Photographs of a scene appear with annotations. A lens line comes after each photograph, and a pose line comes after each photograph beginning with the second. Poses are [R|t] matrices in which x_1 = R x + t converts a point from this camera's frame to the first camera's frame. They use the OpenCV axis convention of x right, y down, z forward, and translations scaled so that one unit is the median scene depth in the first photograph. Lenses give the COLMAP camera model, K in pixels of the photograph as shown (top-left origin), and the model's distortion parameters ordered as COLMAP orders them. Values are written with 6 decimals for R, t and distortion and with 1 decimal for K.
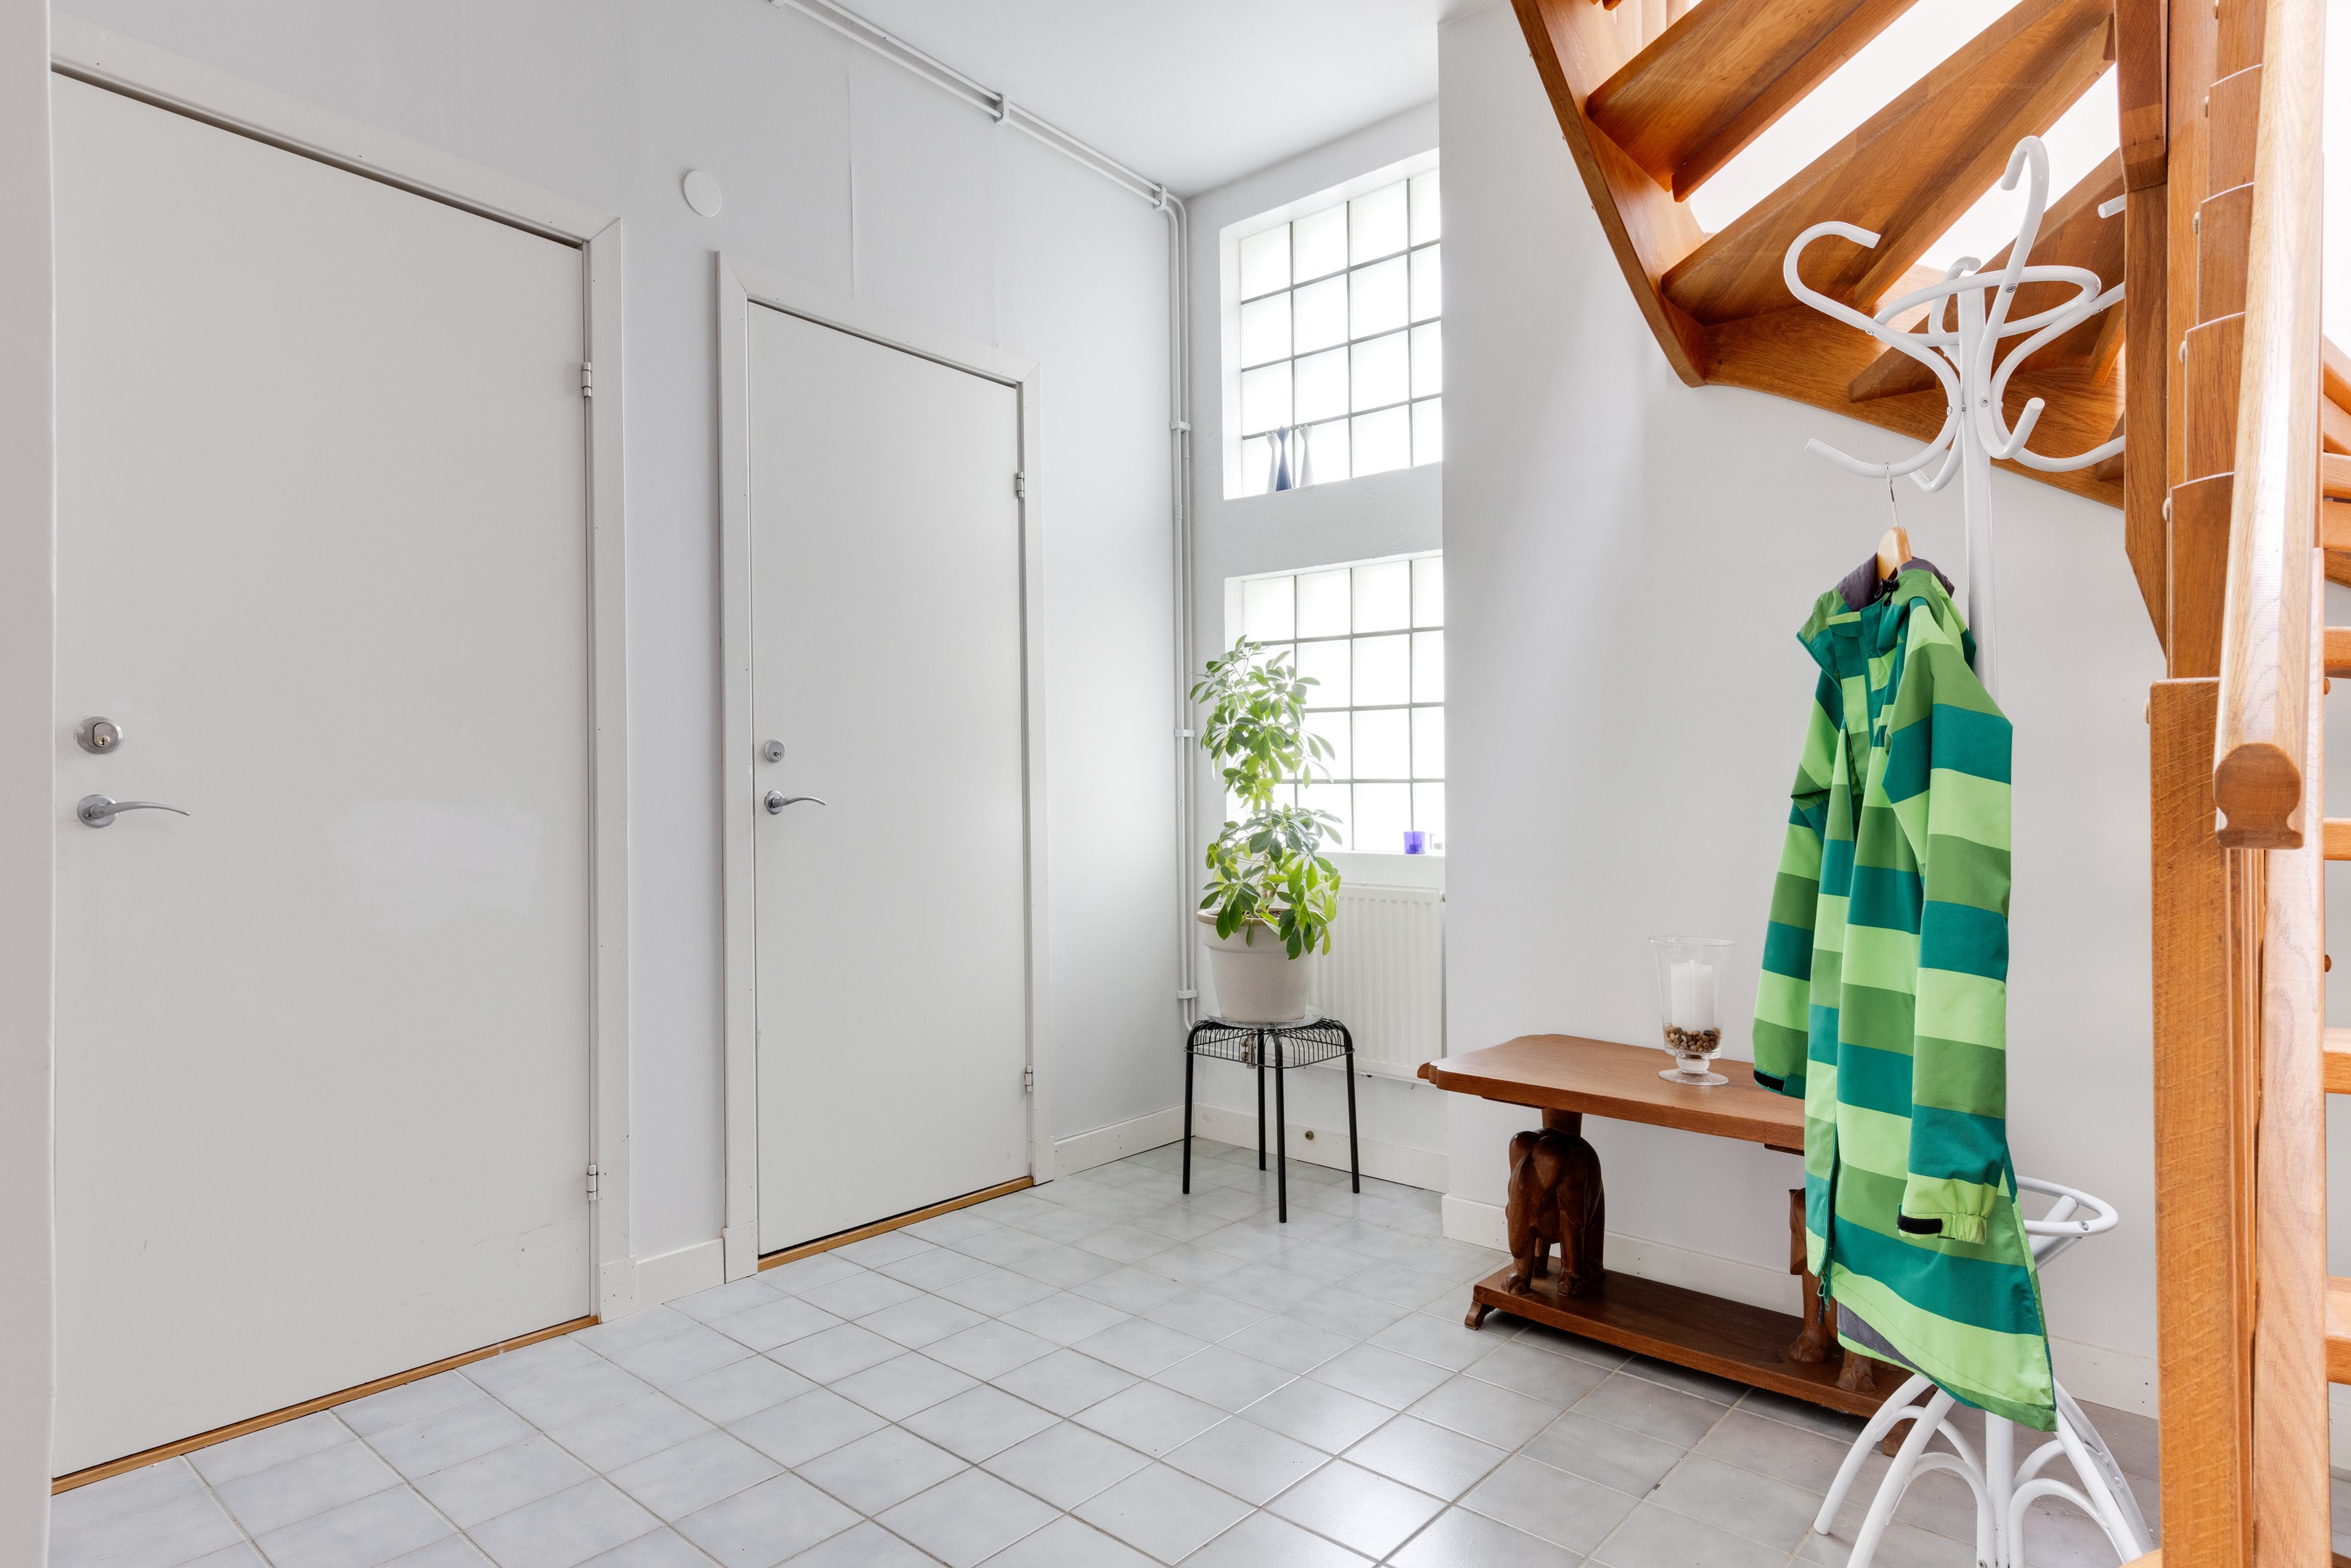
lens RADIAL K [[1271.7, 0, 1175.5], [0, 1271.7, 784.0], [0, 0, 1]] dist [0.028259, 0.000091]
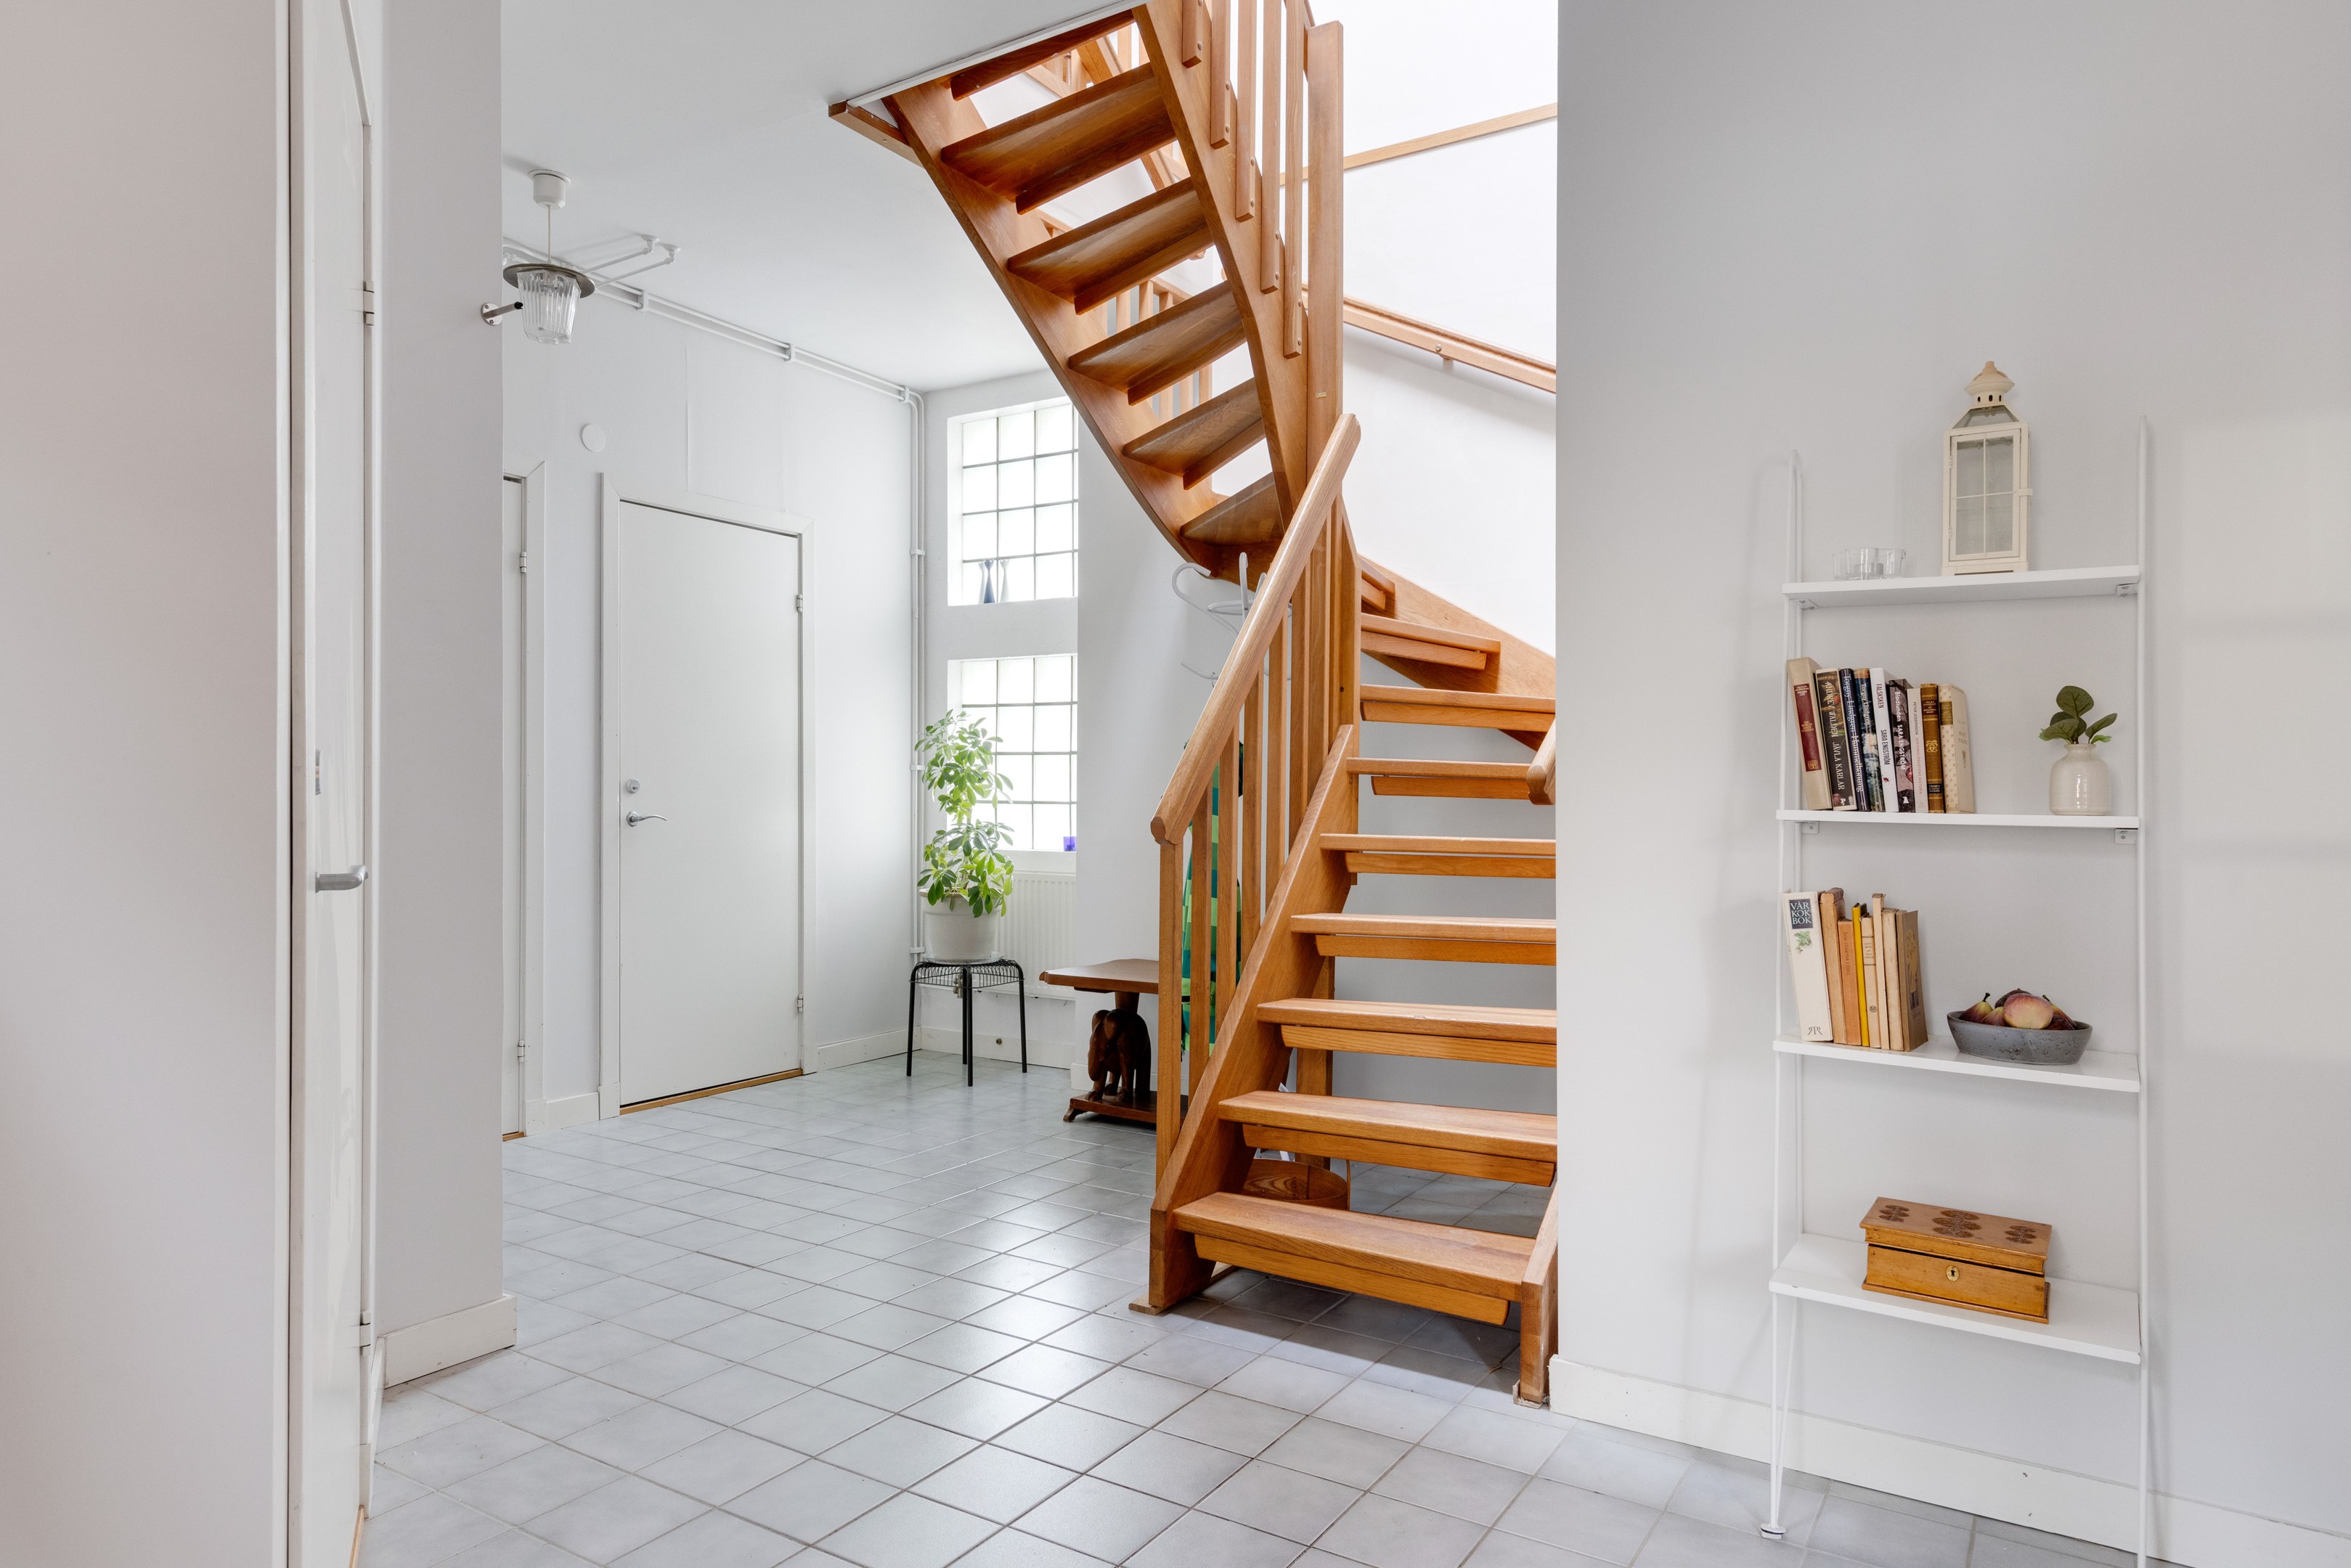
lens RADIAL K [[1054.6, 0, 1175.5], [0, 1054.6, 784.0], [0, 0, 1]] dist [0.003110, 0.000233]
pose [[0.974418, 0.010973, 0.224474, 0.032437], [-0.008560, 0.999895, -0.011720, -0.013838], [-0.224579, 0.009499, 0.974410, -0.302104]]
